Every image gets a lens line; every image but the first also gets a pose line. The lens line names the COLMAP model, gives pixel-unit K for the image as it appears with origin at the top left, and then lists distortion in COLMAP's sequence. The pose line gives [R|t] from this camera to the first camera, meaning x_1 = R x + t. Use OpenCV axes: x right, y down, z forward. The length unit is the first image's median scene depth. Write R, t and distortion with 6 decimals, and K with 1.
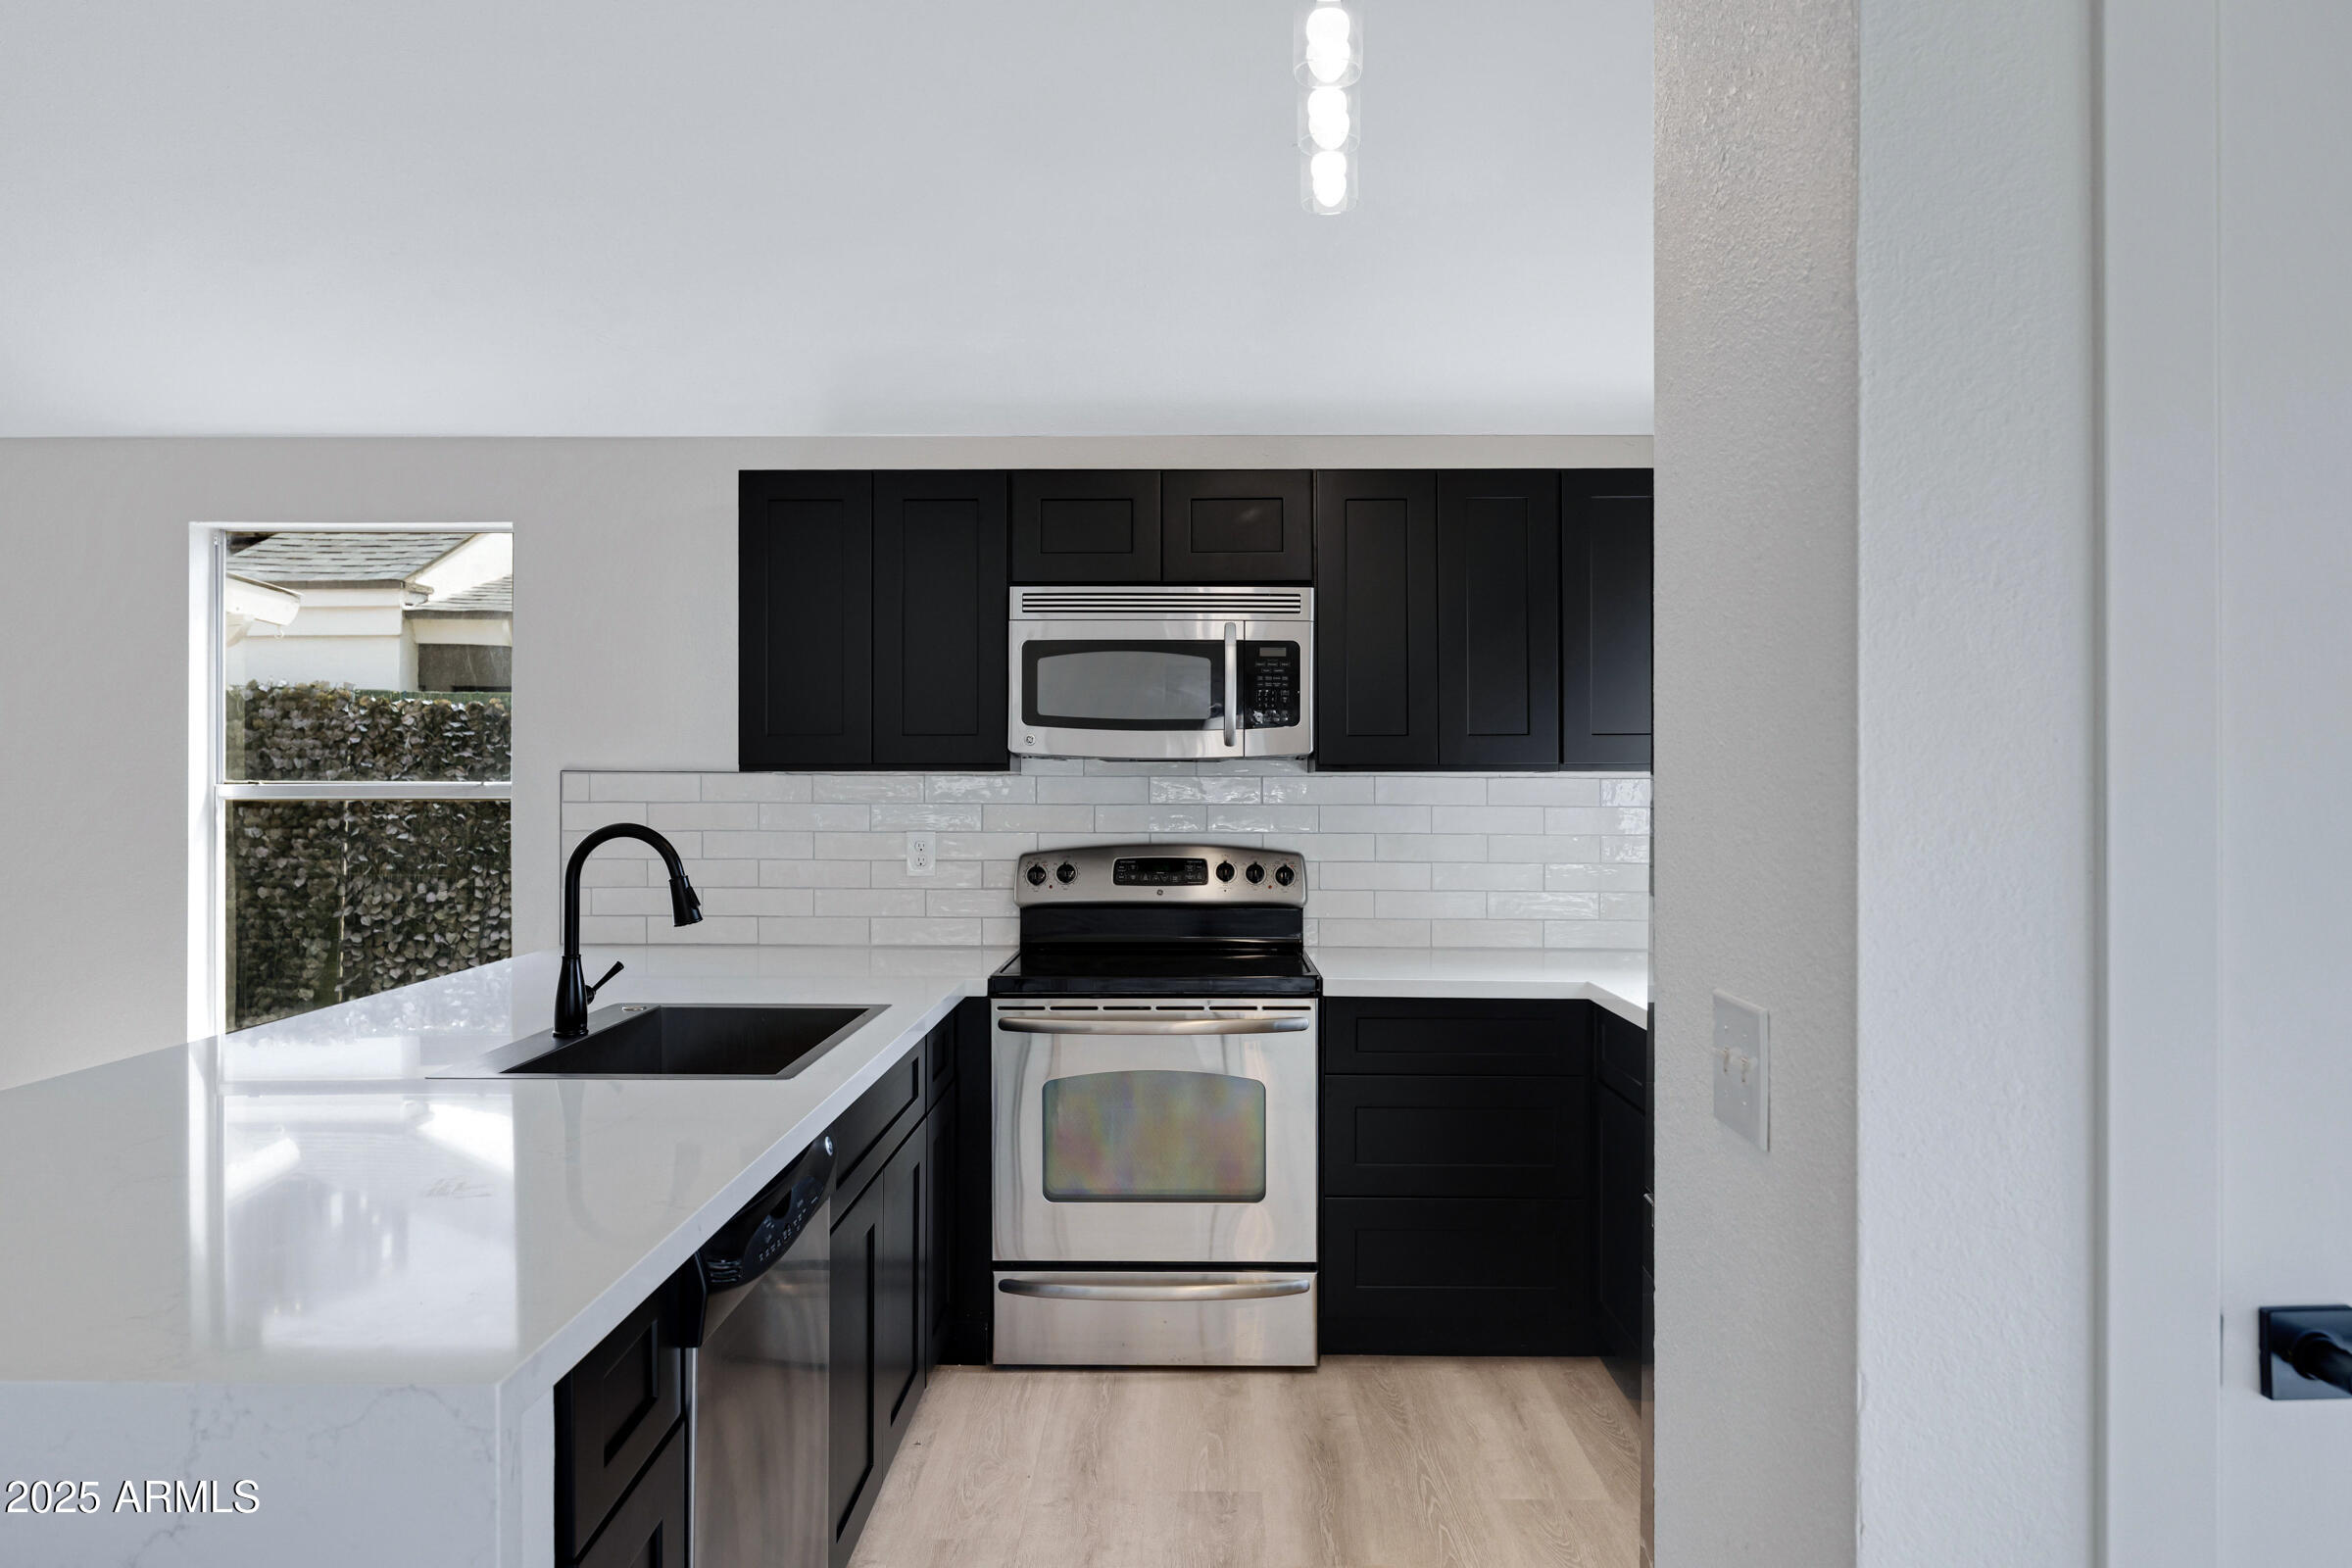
lens RADIAL K [[1483.1, 0, 1176.0], [0, 1483.1, 784.0], [0, 0, 1]] dist [0.001177, 0.000640]
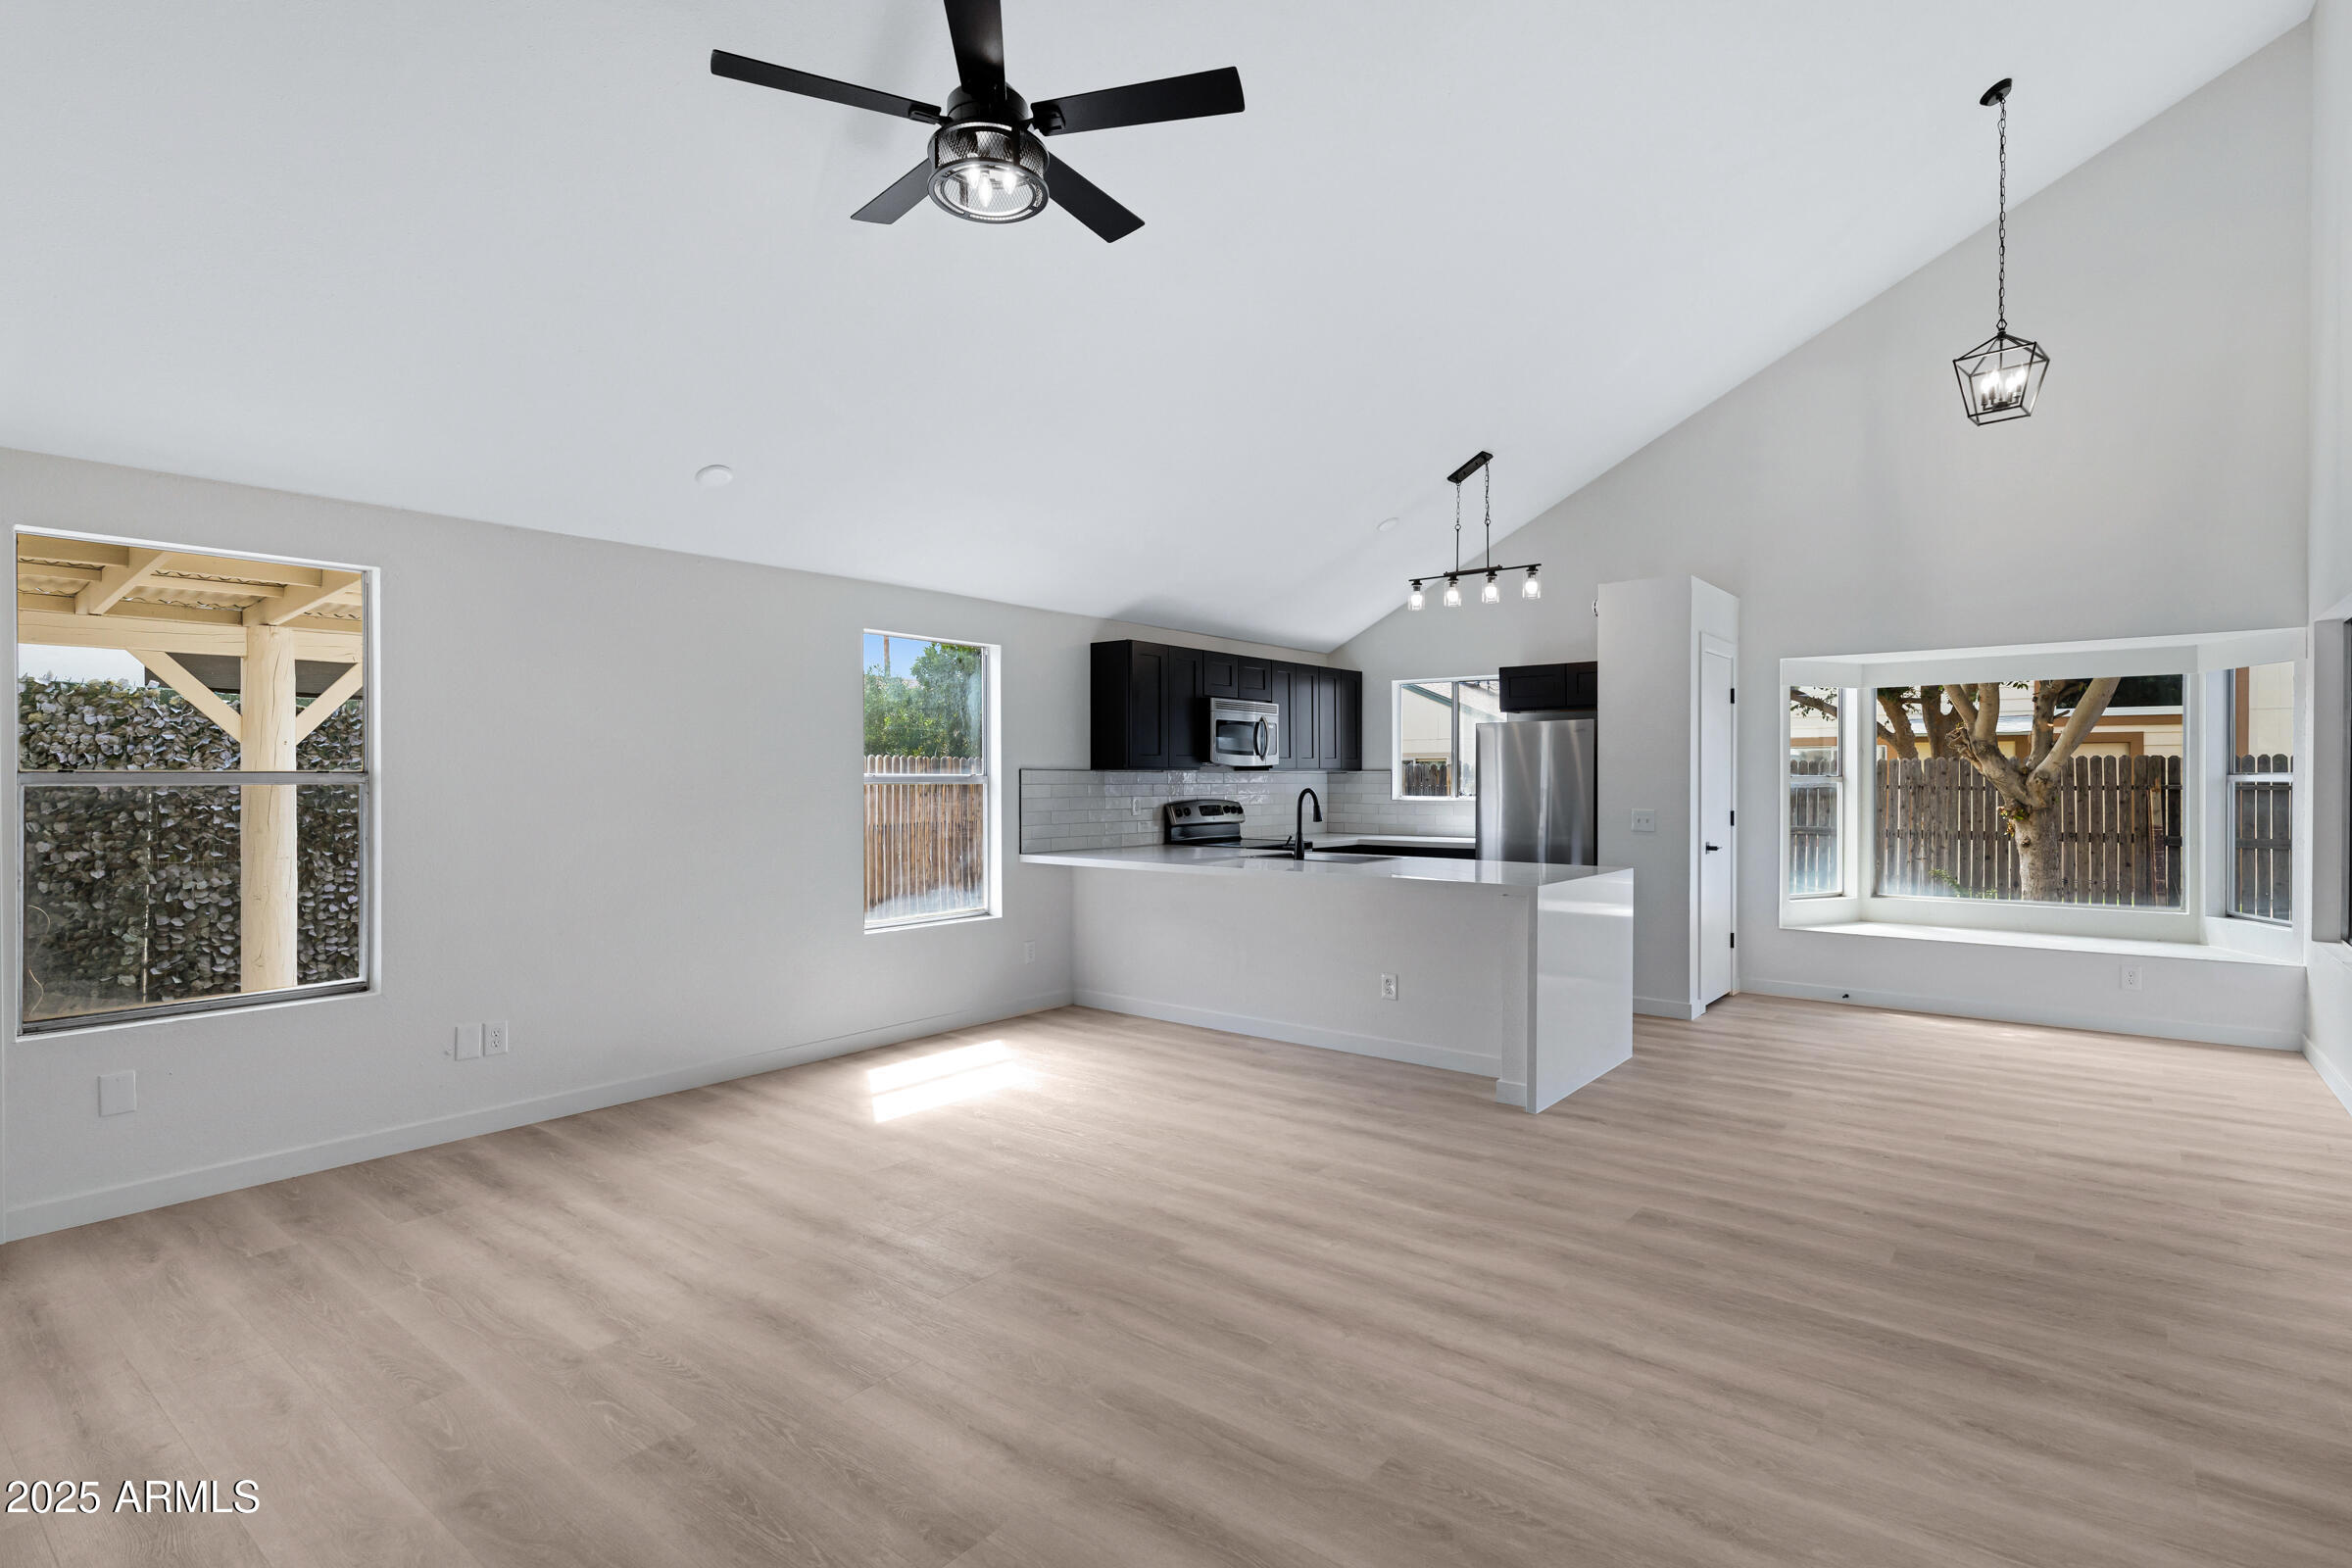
lens RADIAL K [[1145.1, 0, 1176.0], [0, 1145.1, 784.0], [0, 0, 1]] dist [-0.000218, -0.000090]
pose [[0.613346, -0.007630, 0.789777, -0.757028], [0.003307, 0.999969, 0.007093, 0.000785], [-0.789807, -0.001738, 0.613353, -0.073603]]
